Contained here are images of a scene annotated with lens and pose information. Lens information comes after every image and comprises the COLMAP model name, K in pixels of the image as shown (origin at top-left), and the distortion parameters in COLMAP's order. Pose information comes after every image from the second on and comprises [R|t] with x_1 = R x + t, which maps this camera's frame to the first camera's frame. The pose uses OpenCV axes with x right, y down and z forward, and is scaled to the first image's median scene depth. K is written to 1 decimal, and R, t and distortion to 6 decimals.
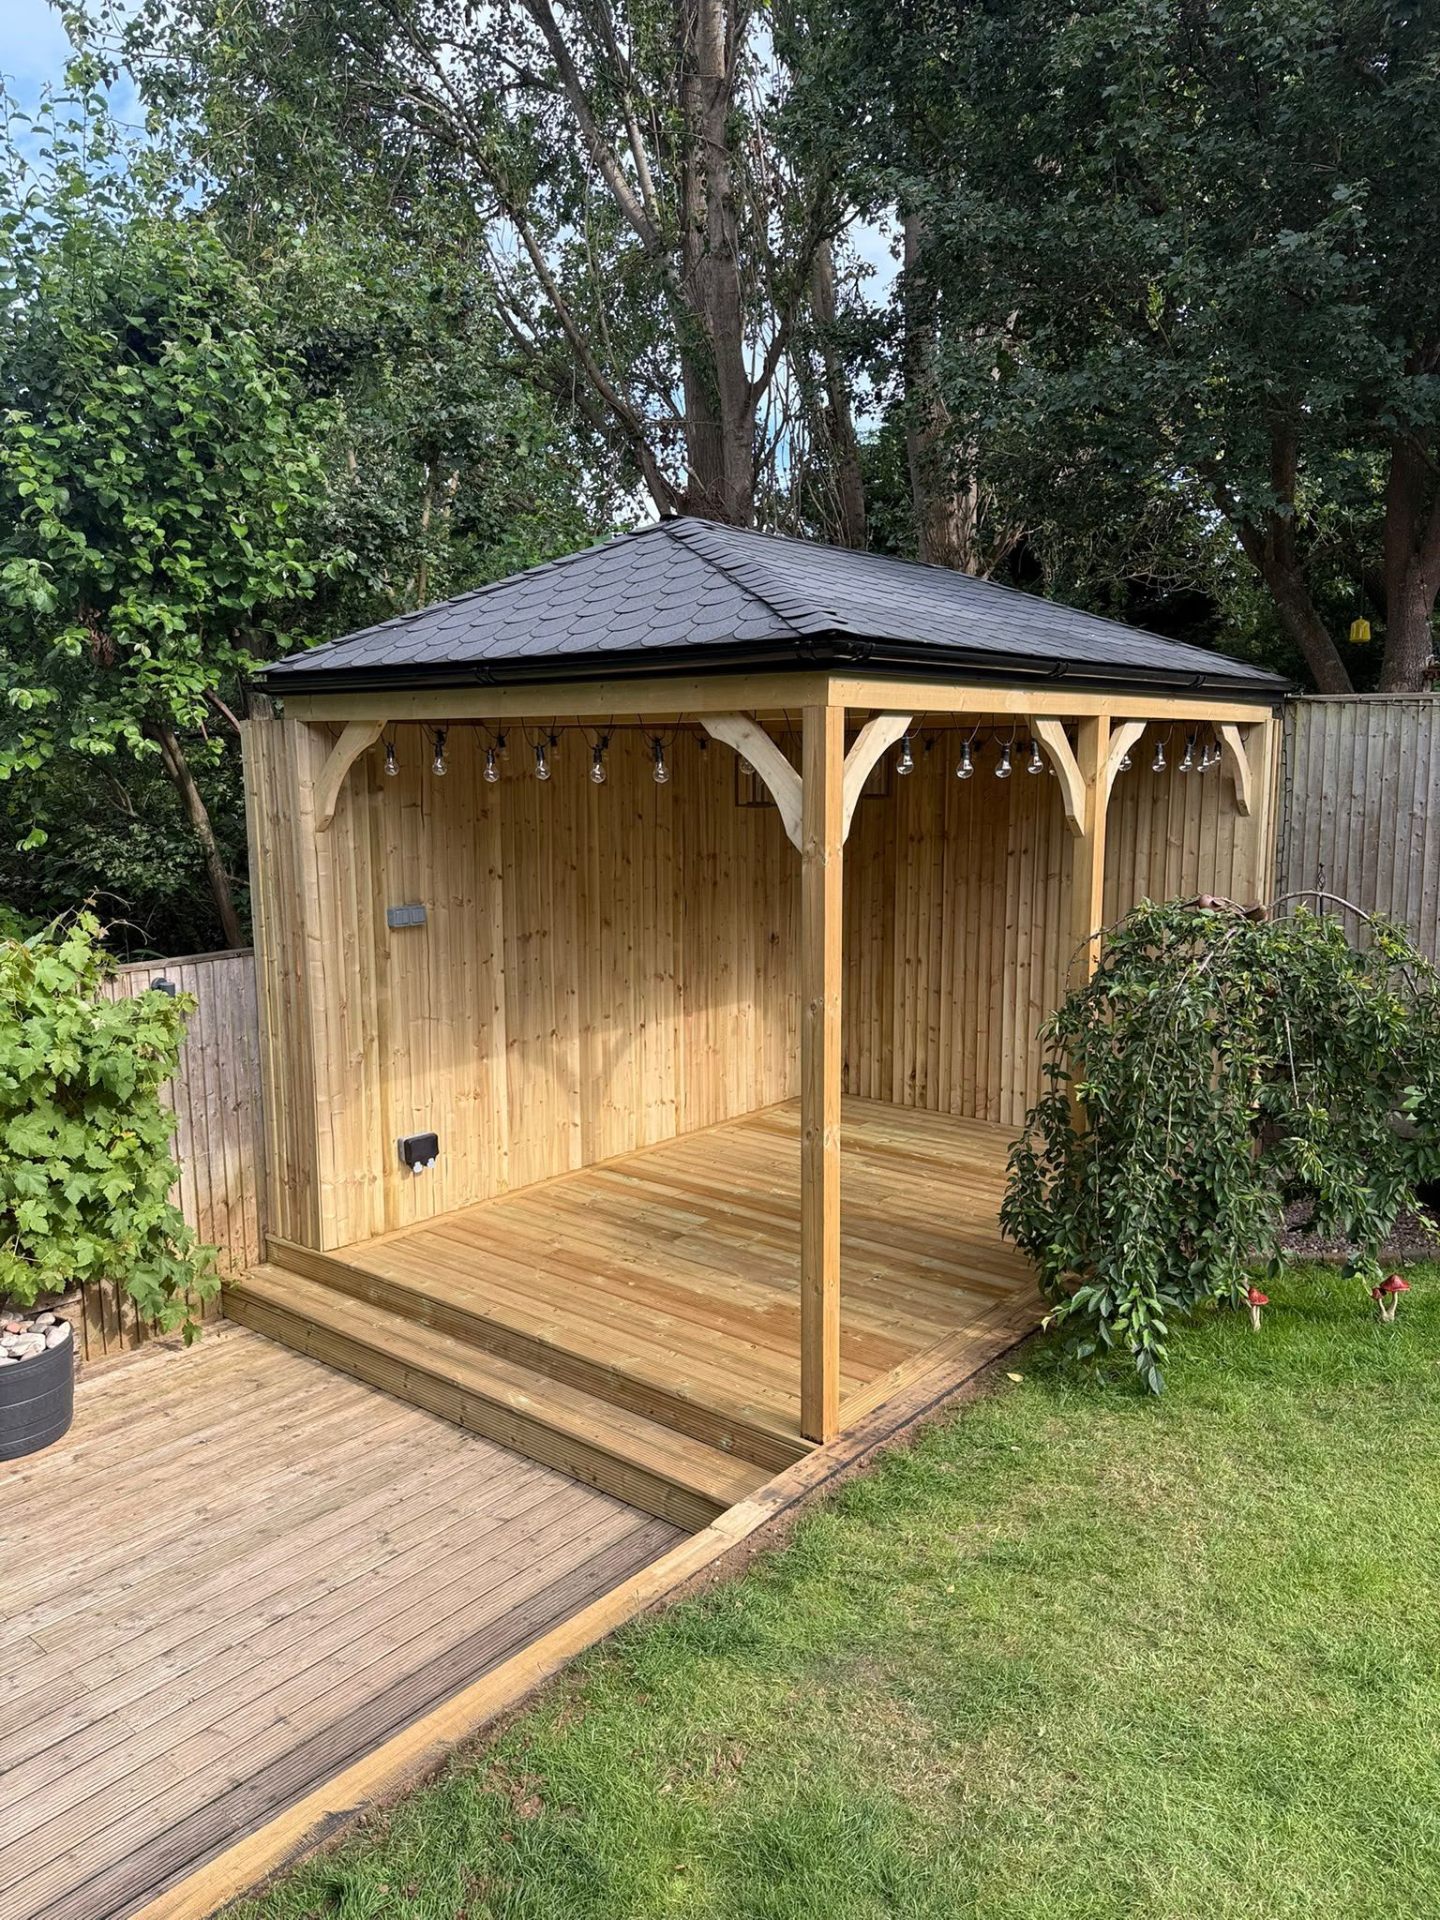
lens RADIAL K [[1368.0, 0, 723.2], [0, 1368.0, 959.6], [0, 0, 1]] dist [0.153362, -0.293227]
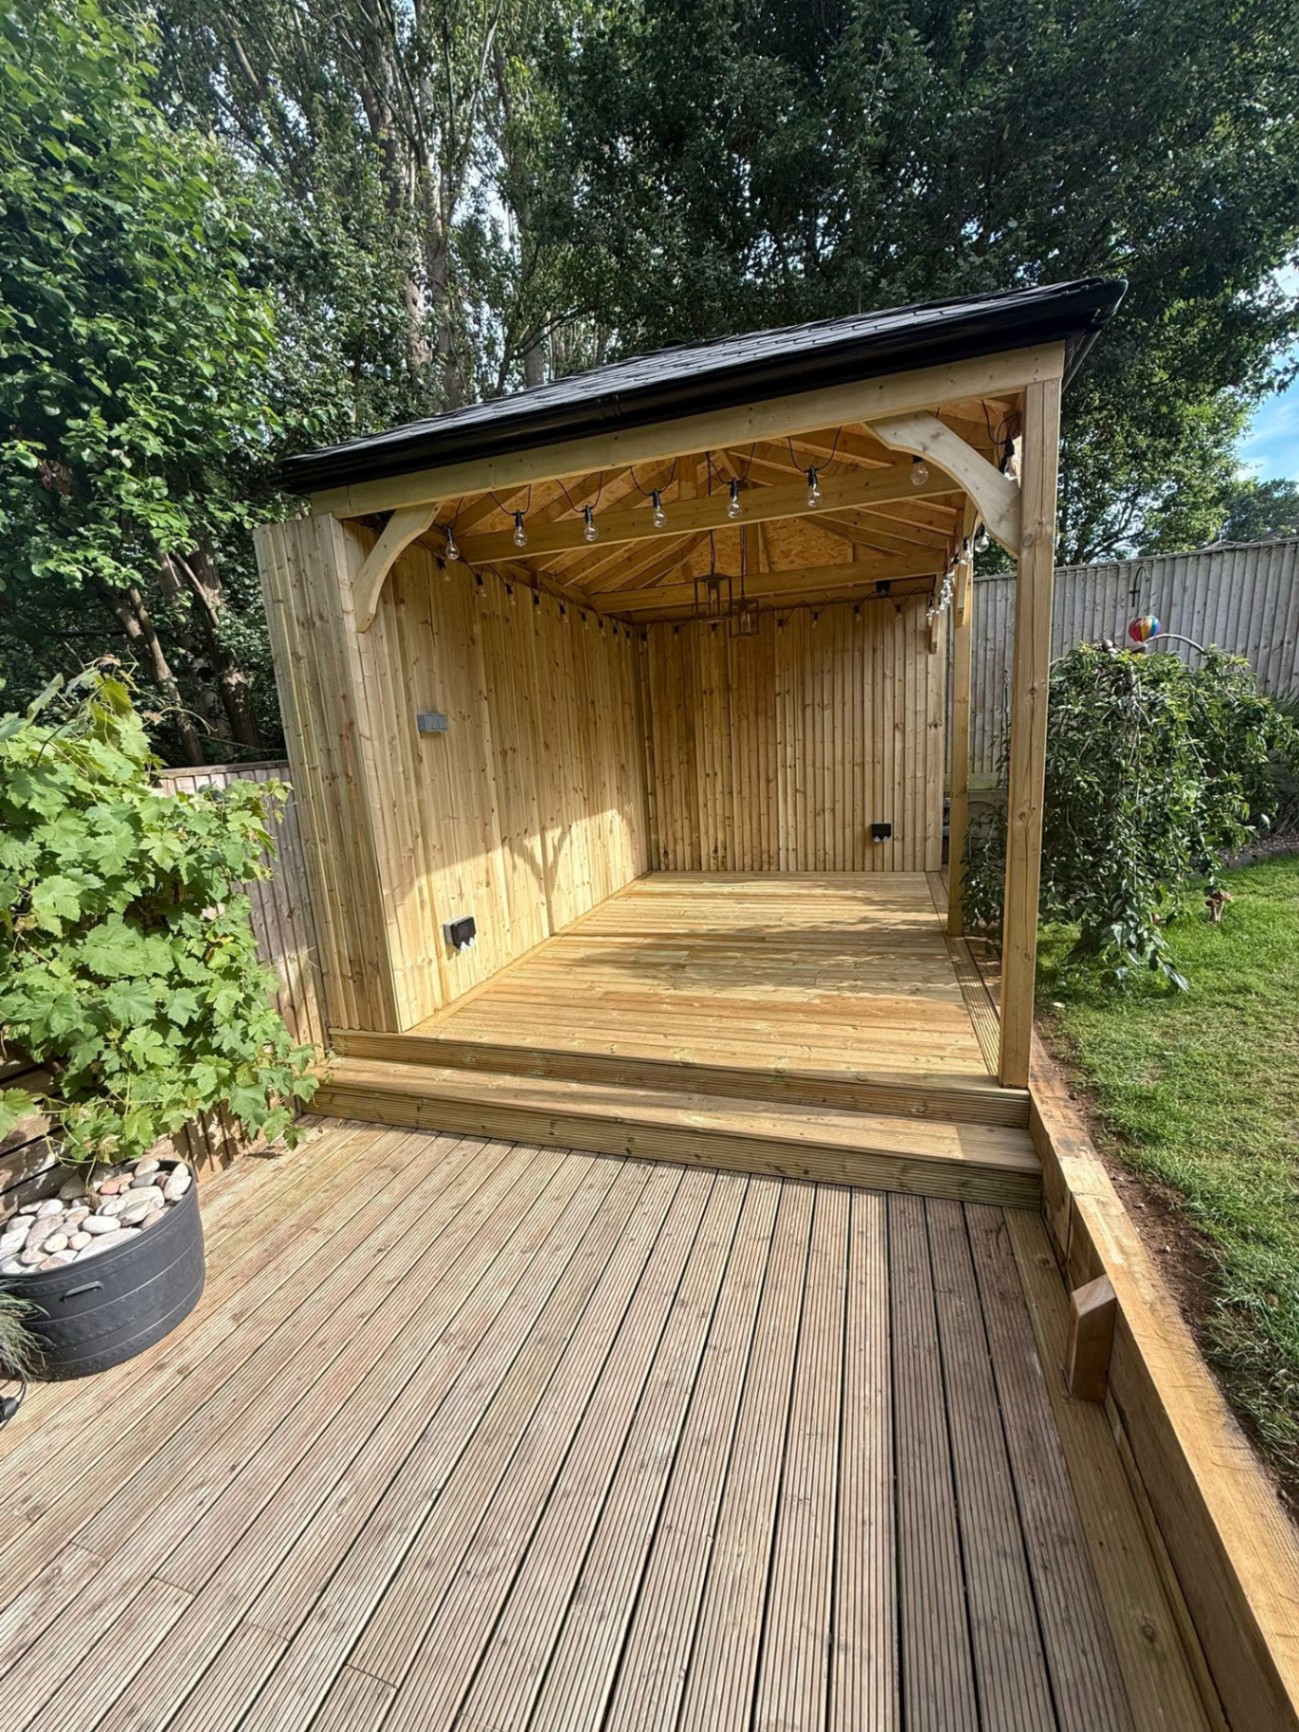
lens RADIAL K [[692.1, 0, 649.4], [0, 692.1, 862.2], [0, 0, 1]] dist [-0.002924, 0.000289]
pose [[0.922949, -0.119580, 0.365877, -0.294940], [0.111600, 0.992824, 0.042969, 0.077429], [-0.368390, 0.001173, 0.929671, 0.432353]]
